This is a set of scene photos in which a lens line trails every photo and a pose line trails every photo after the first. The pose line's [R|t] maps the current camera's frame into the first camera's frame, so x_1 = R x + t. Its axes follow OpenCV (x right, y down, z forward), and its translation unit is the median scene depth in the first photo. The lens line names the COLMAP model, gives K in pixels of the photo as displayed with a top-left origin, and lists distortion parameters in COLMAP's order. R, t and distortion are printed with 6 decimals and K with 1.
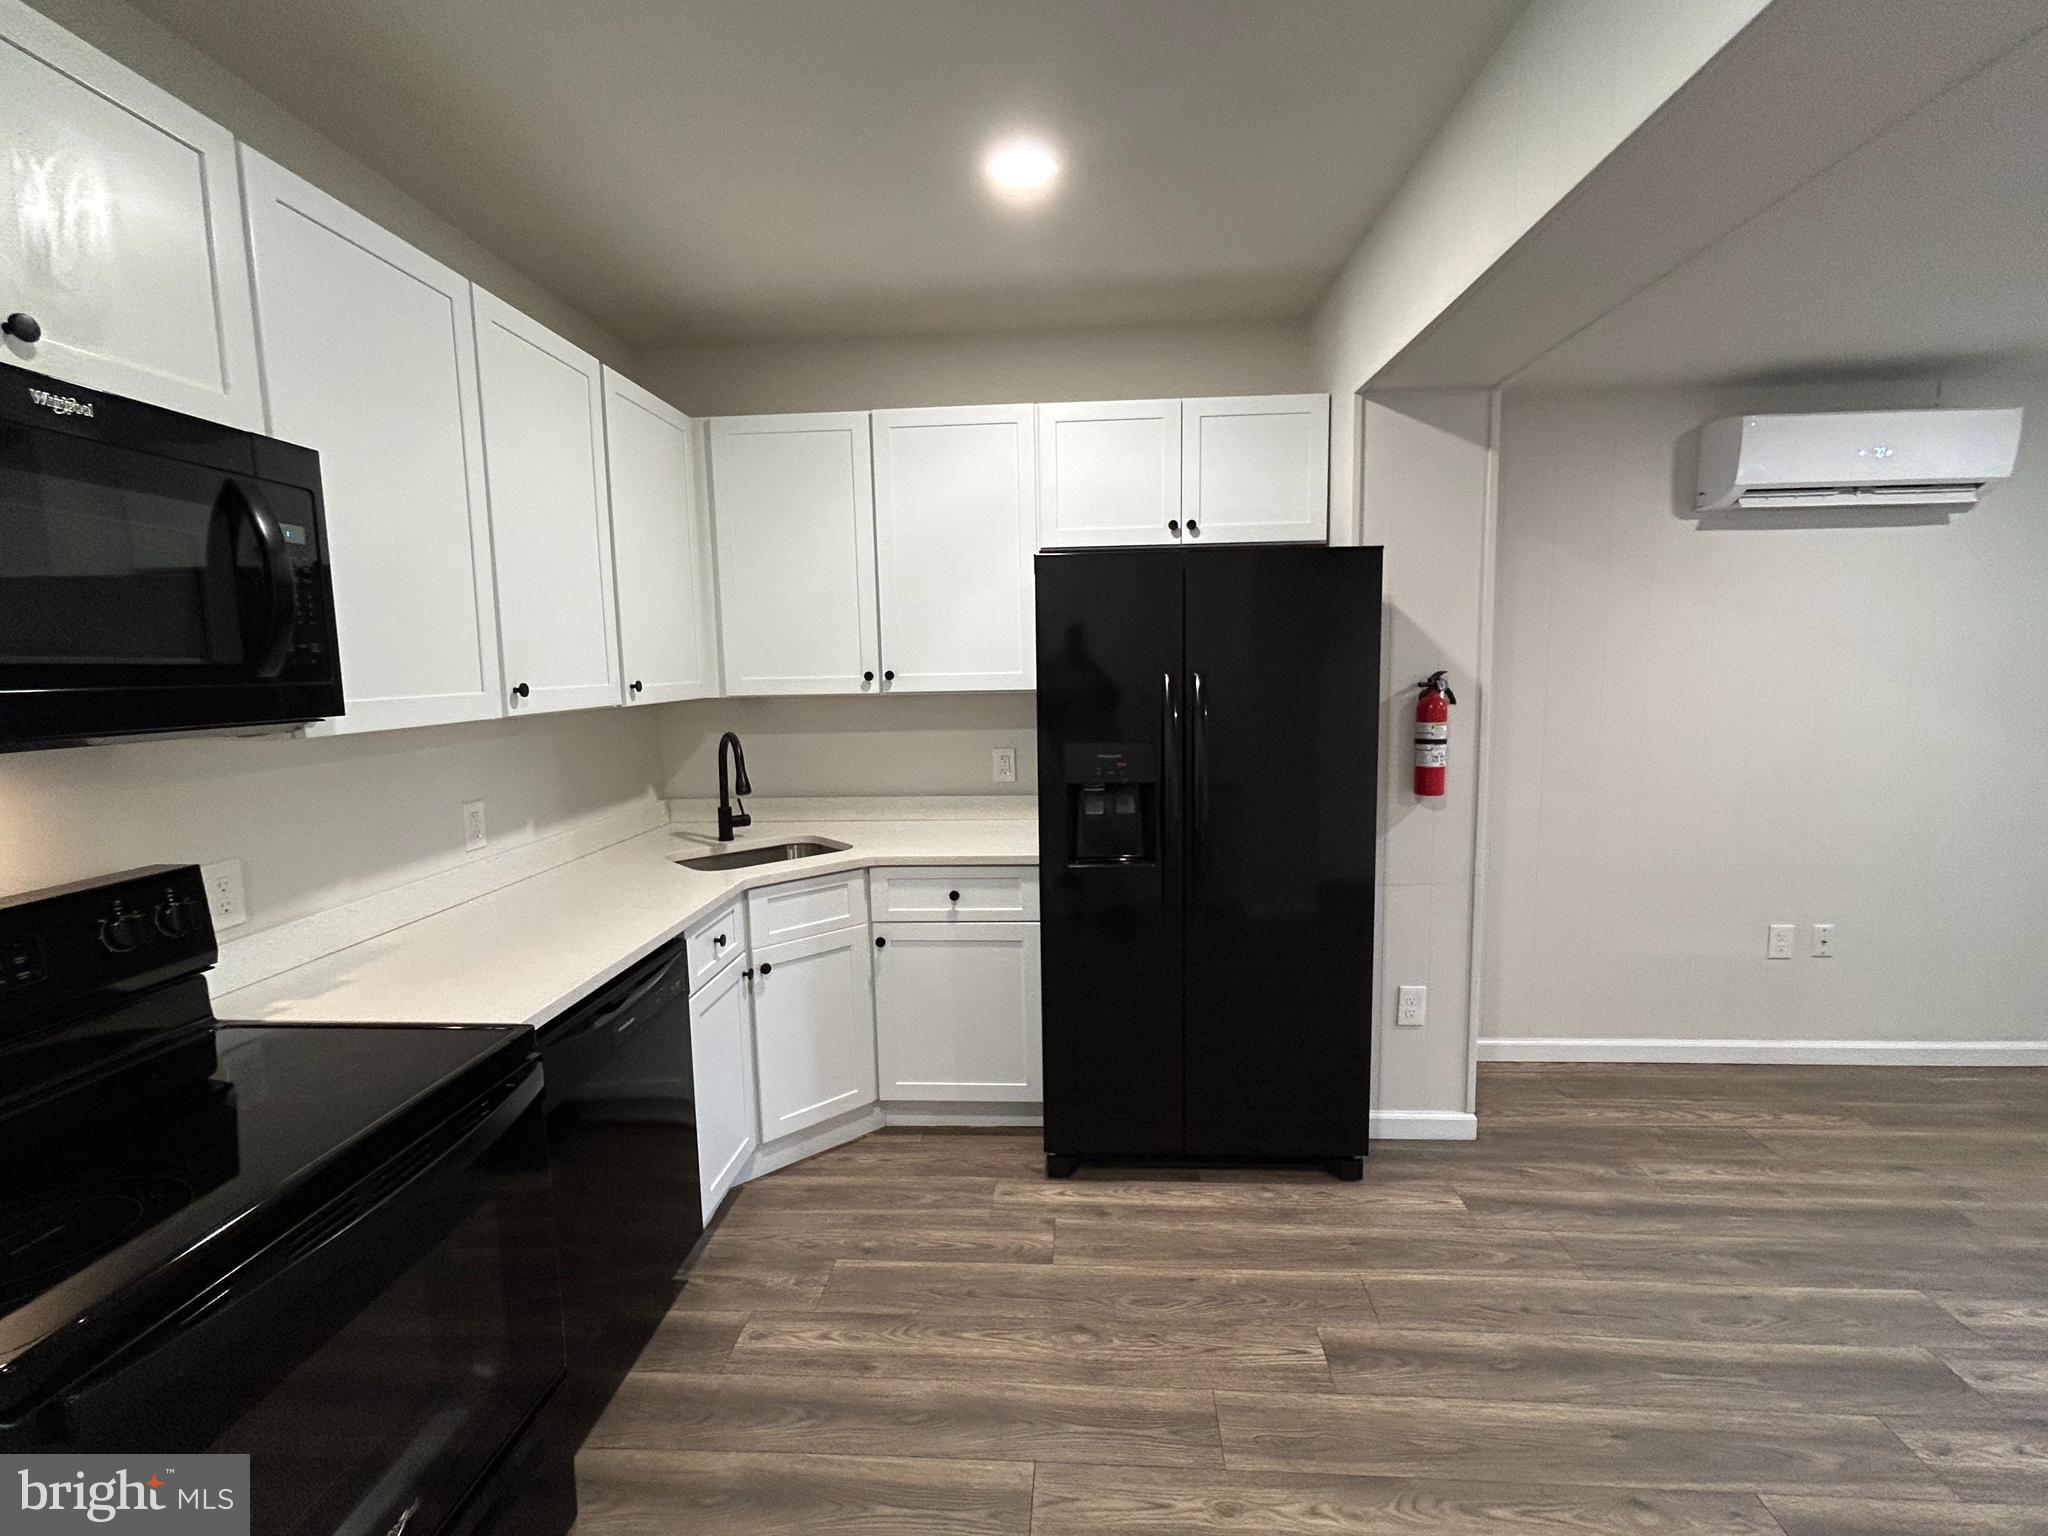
lens RADIAL K [[938.1, 0, 1035.2], [0, 938.1, 773.6], [0, 0, 1]] dist [-0.000556, 0.000090]
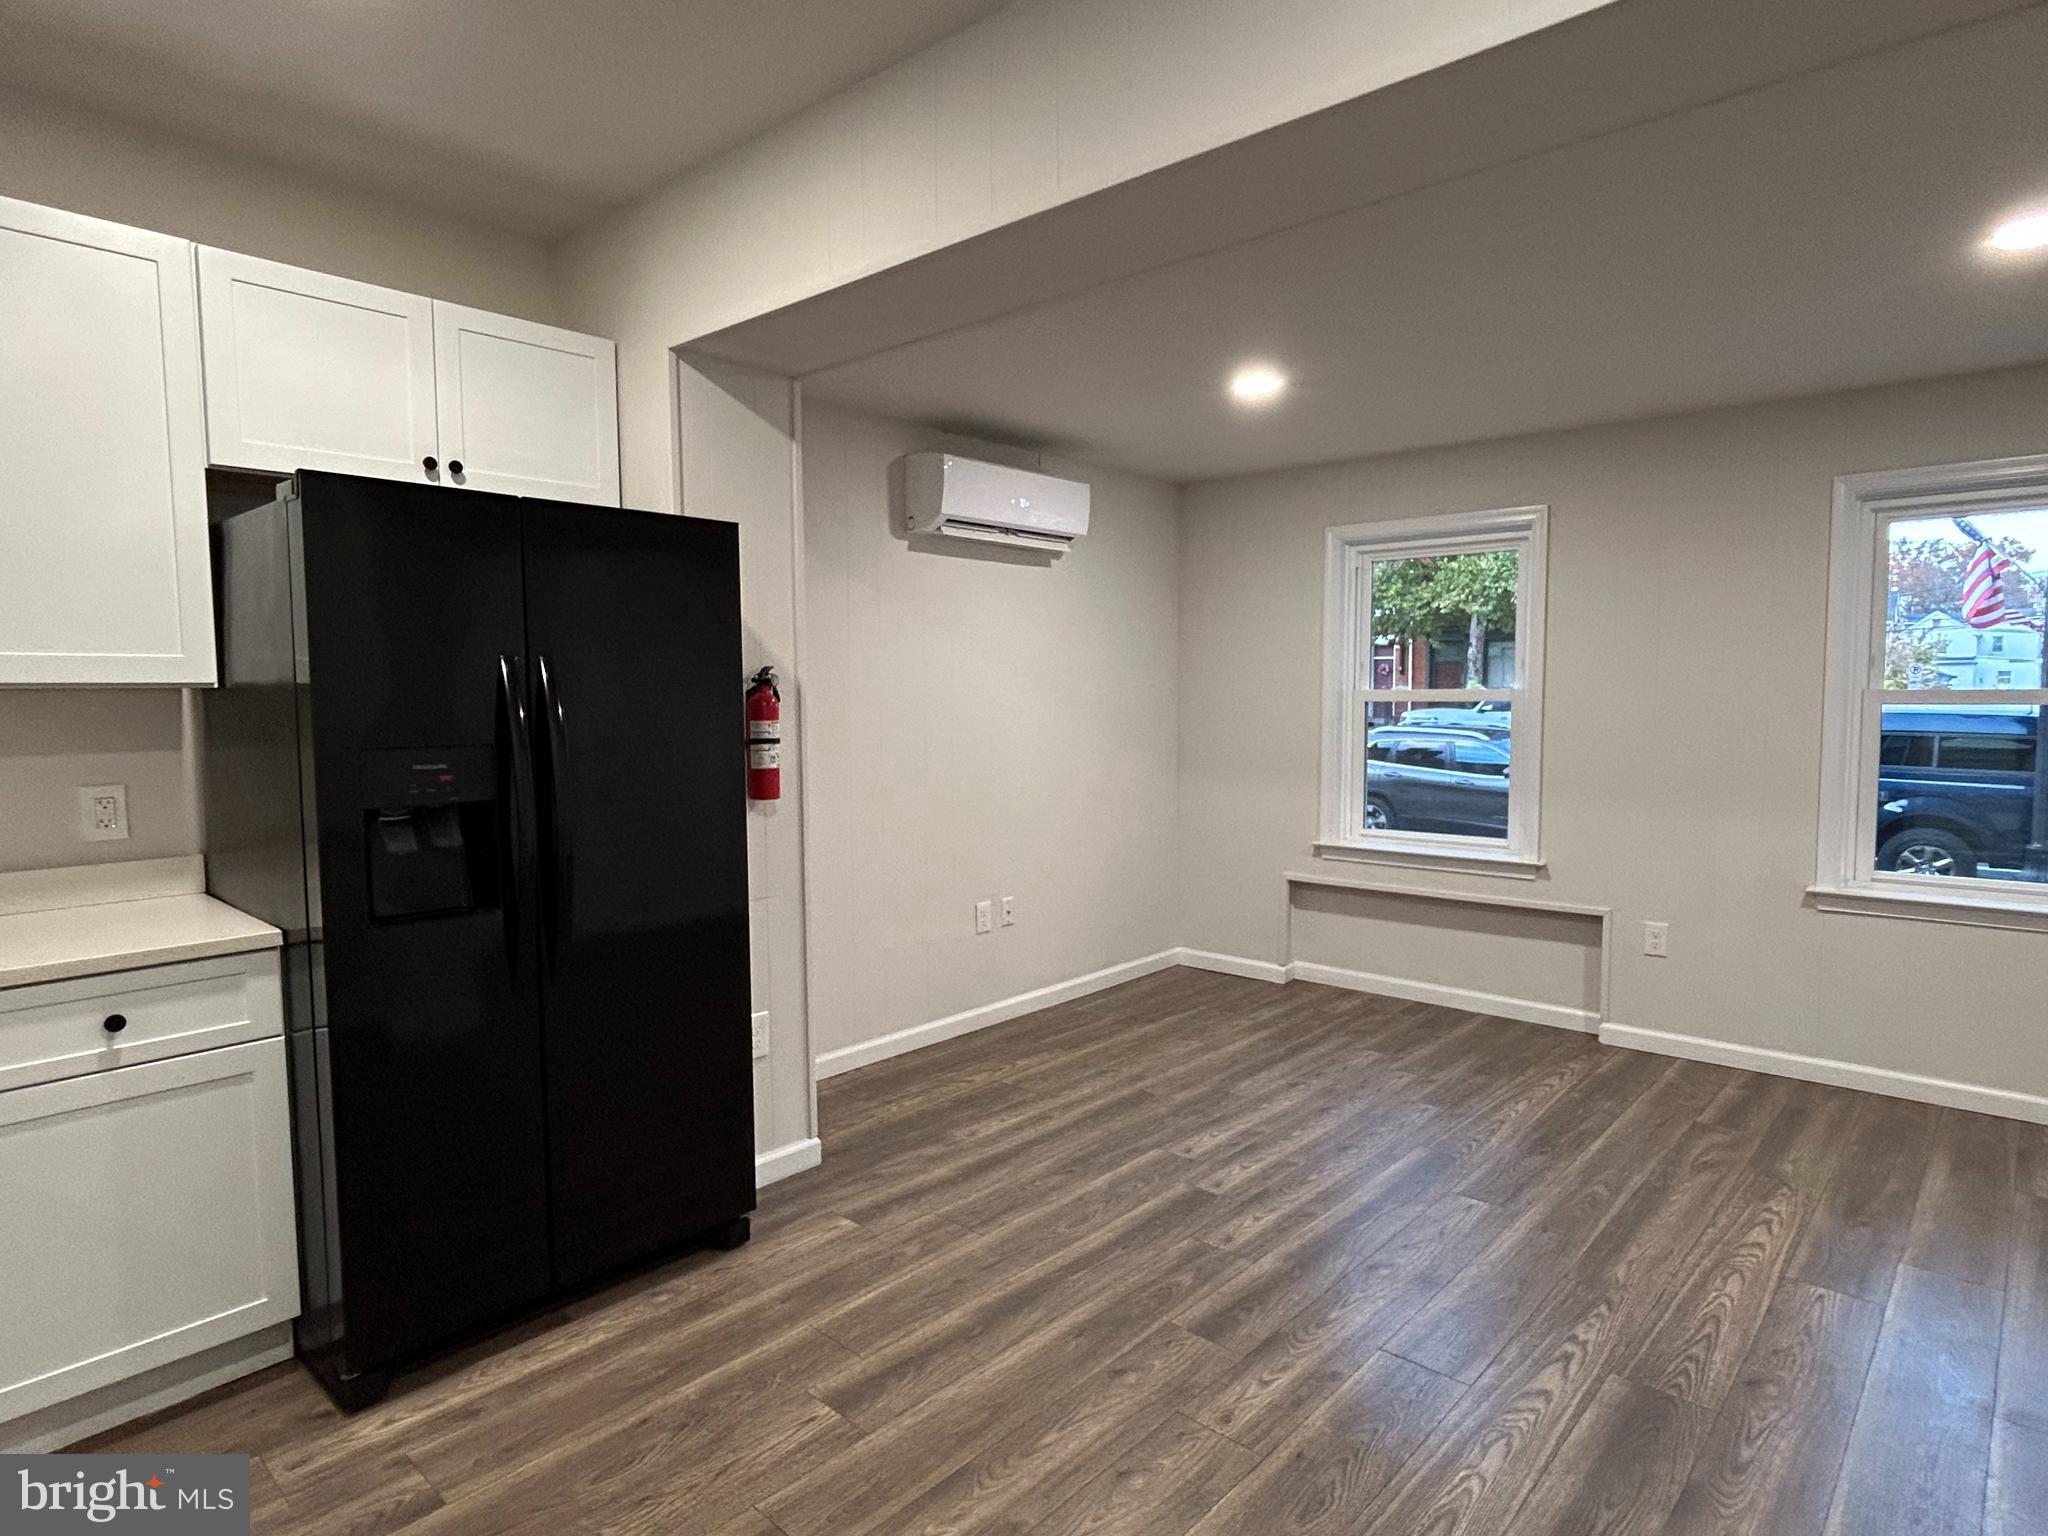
lens RADIAL K [[1130.3, 0, 1035.9], [0, 1130.3, 773.2], [0, 0, 1]] dist [-0.004137, 0.001636]
pose [[0.623517, -0.044015, 0.780570, -0.294612], [0.088512, 0.995969, -0.014542, 0.038283], [-0.776784, 0.078157, 0.624899, 0.101057]]
